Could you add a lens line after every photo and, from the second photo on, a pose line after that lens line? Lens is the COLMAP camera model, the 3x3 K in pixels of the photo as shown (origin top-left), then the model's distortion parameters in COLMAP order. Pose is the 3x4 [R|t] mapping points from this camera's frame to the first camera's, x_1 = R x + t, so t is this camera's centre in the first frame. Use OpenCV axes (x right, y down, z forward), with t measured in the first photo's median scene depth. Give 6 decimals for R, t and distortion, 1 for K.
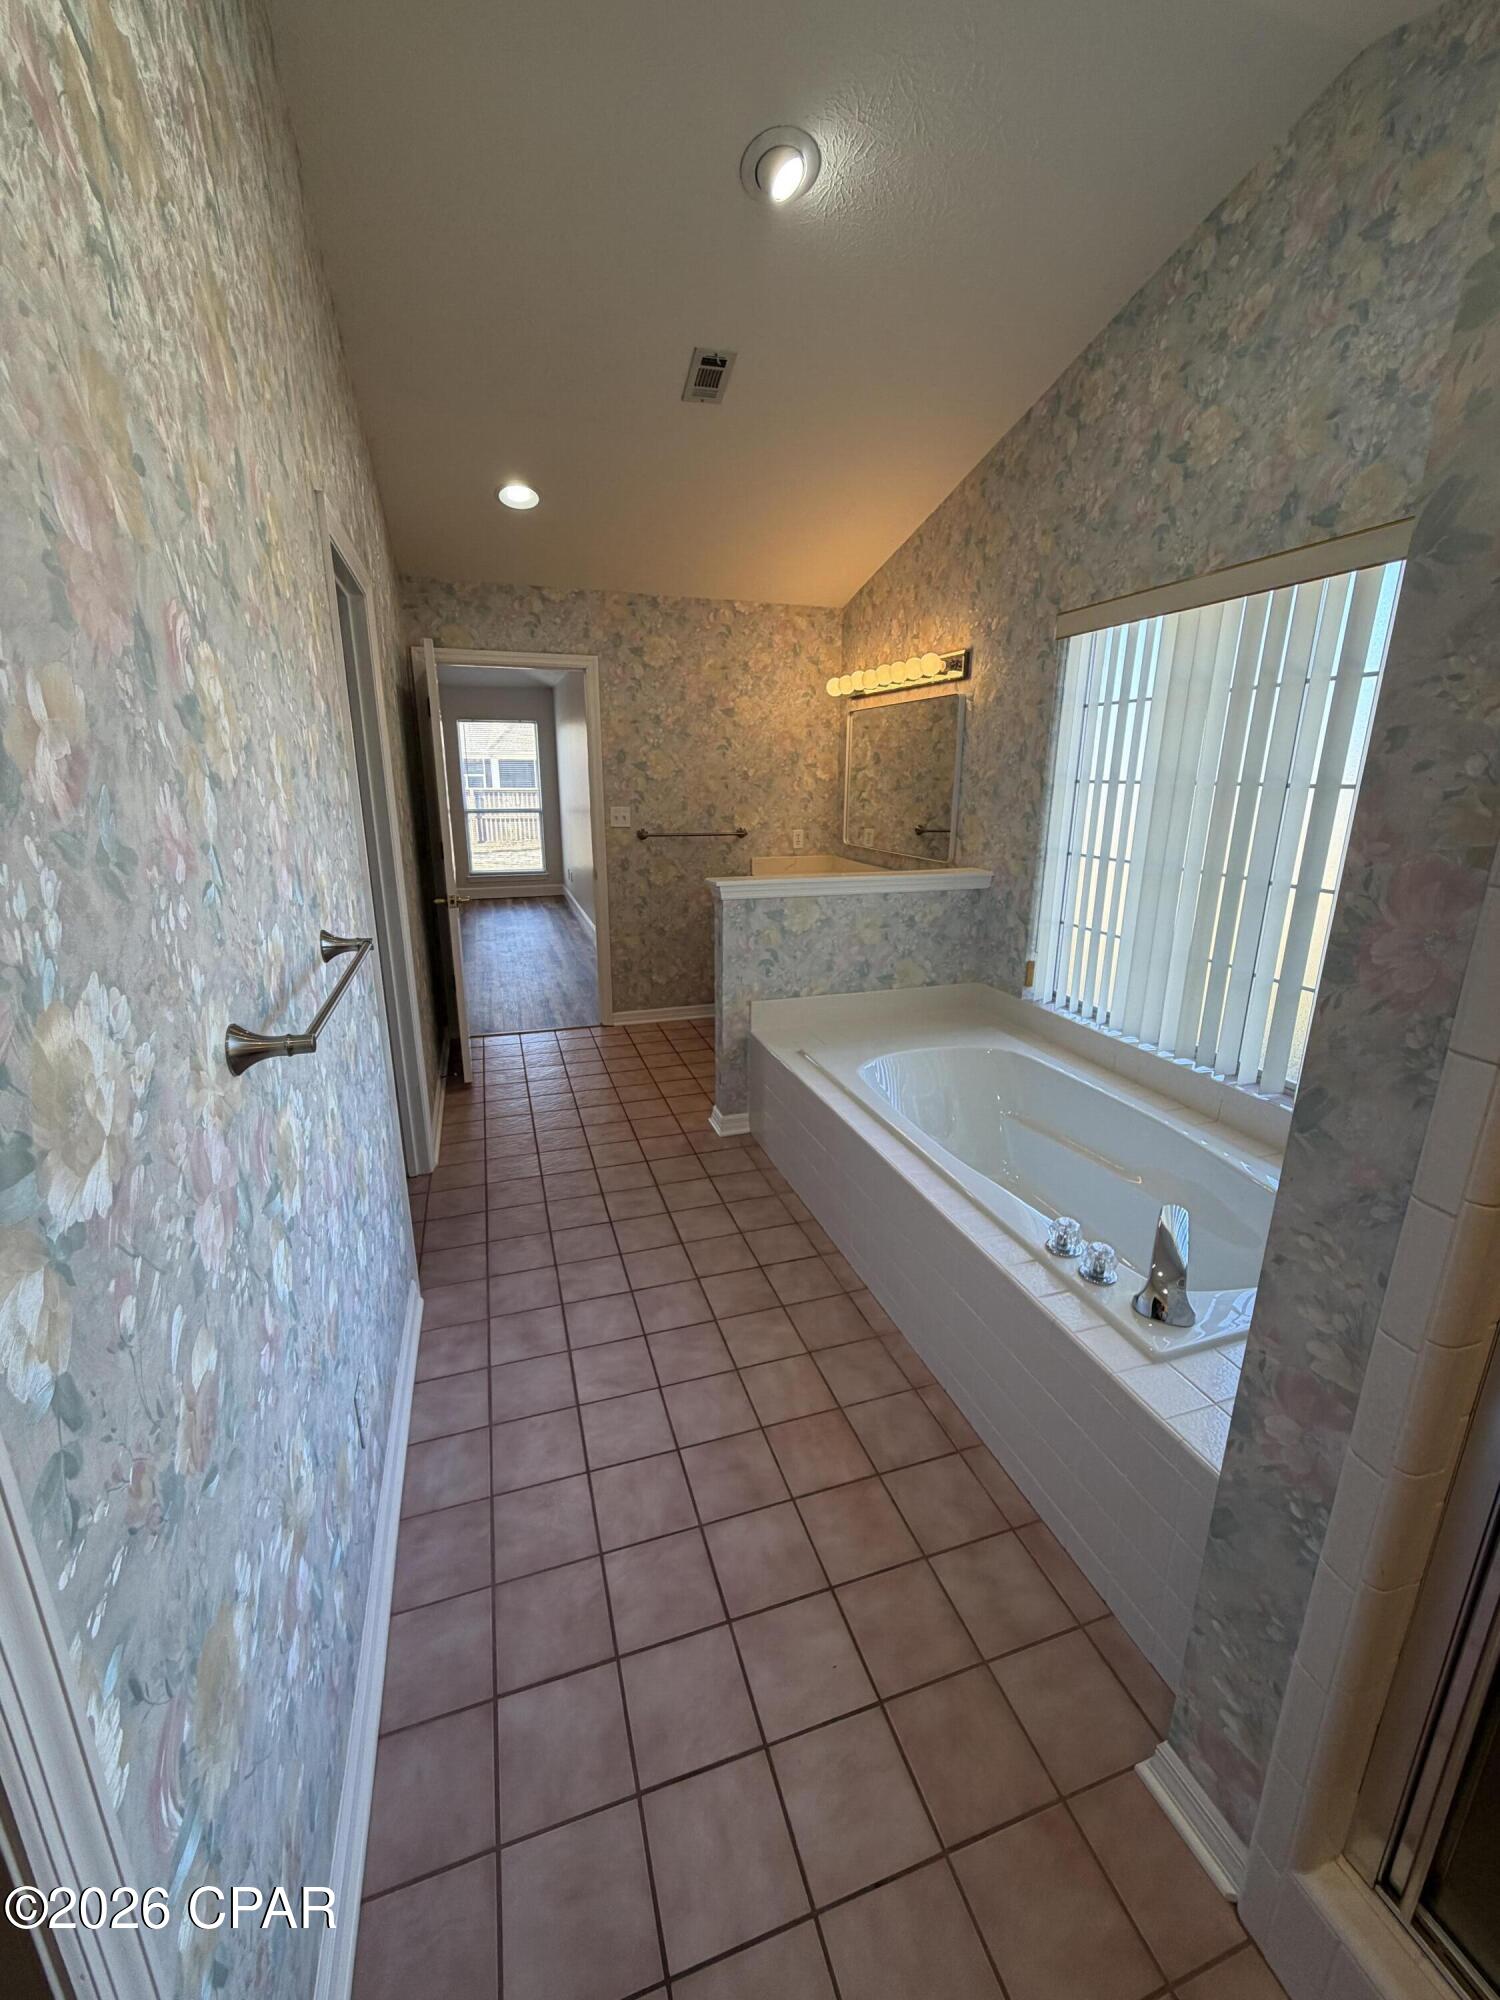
lens RADIAL K [[799.4, 0, 749.2], [0, 799.4, 995.3], [0, 0, 1]] dist [0.000228, 0.000278]
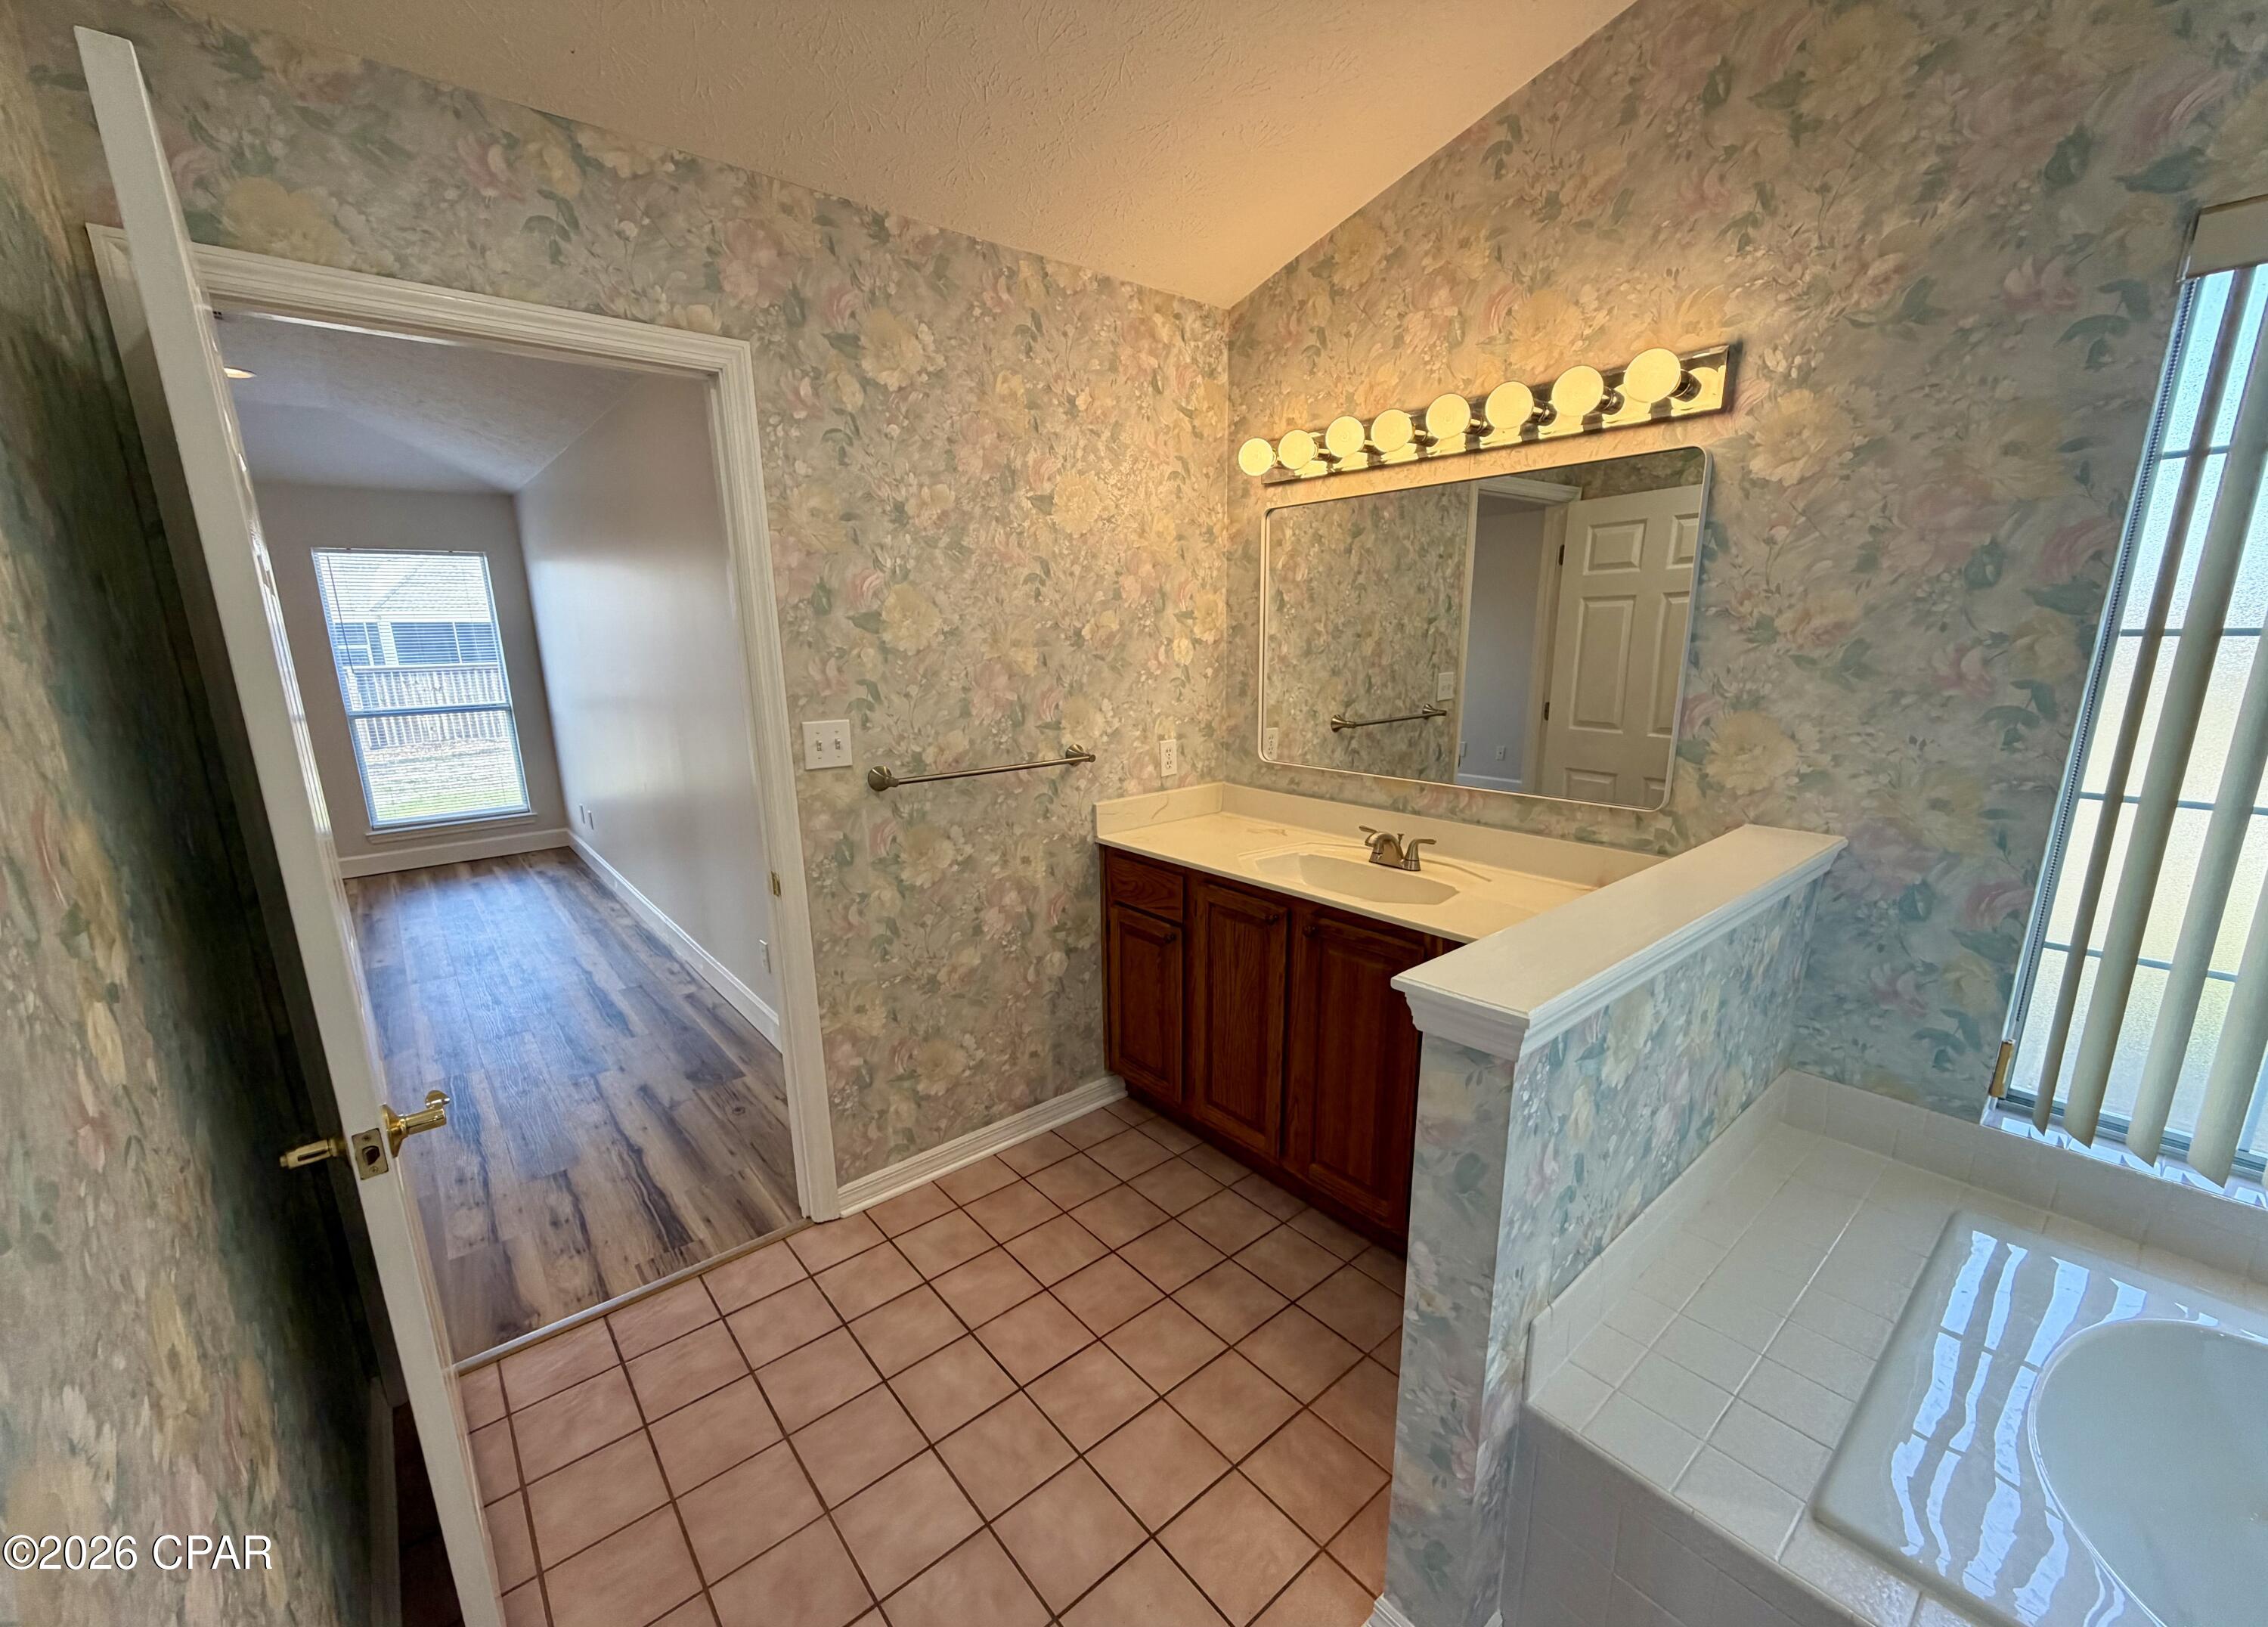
lens RADIAL K [[905.5, 0, 1127.5], [0, 905.5, 848.7], [0, 0, 1]] dist [0.001080, -0.000108]
pose [[0.929126, -0.107799, 0.353701, -0.190787], [0.119640, 0.992748, -0.011717, -0.145763], [-0.349873, 0.053203, 0.935285, 0.510573]]
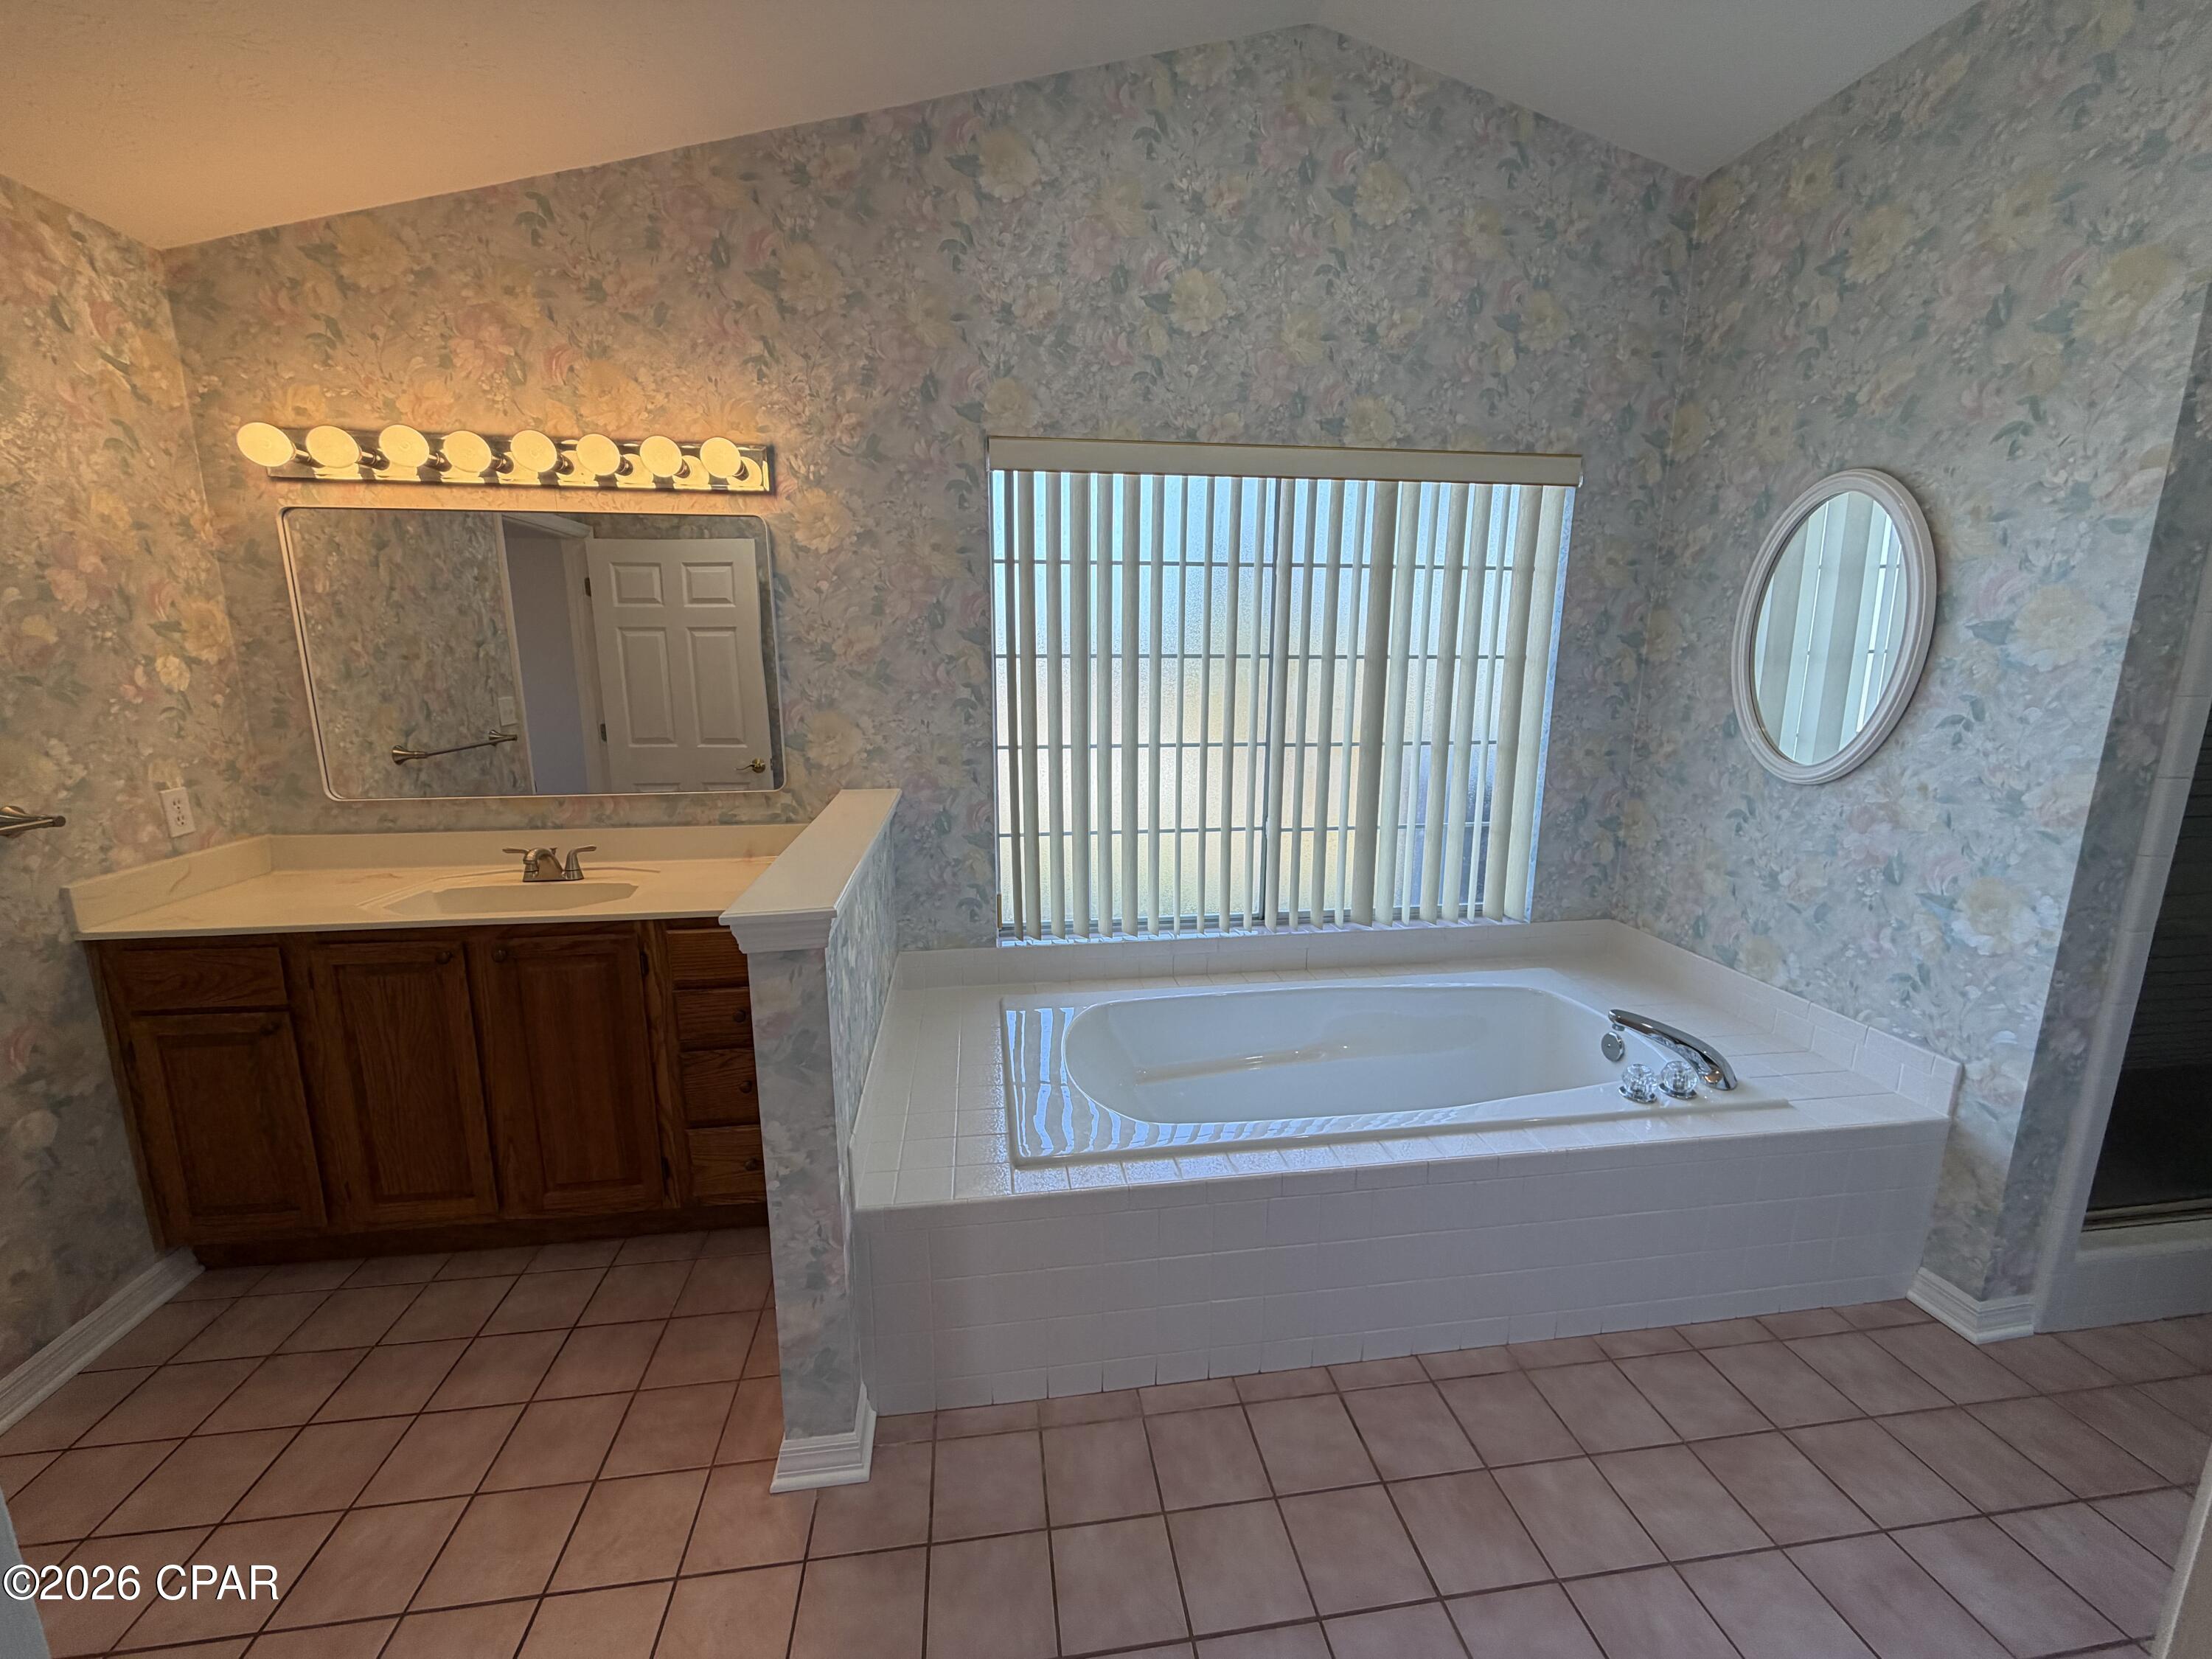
lens RADIAL K [[884.1, 0, 1099.1], [0, 884.1, 828.2], [0, 0, 1]] dist [0.000228, 0.000278]
pose [[0.177433, -0.196960, 0.964222, -0.301811], [0.264371, 0.953294, 0.146079, -0.143698], [-0.947959, 0.228993, 0.221216, 0.522551]]
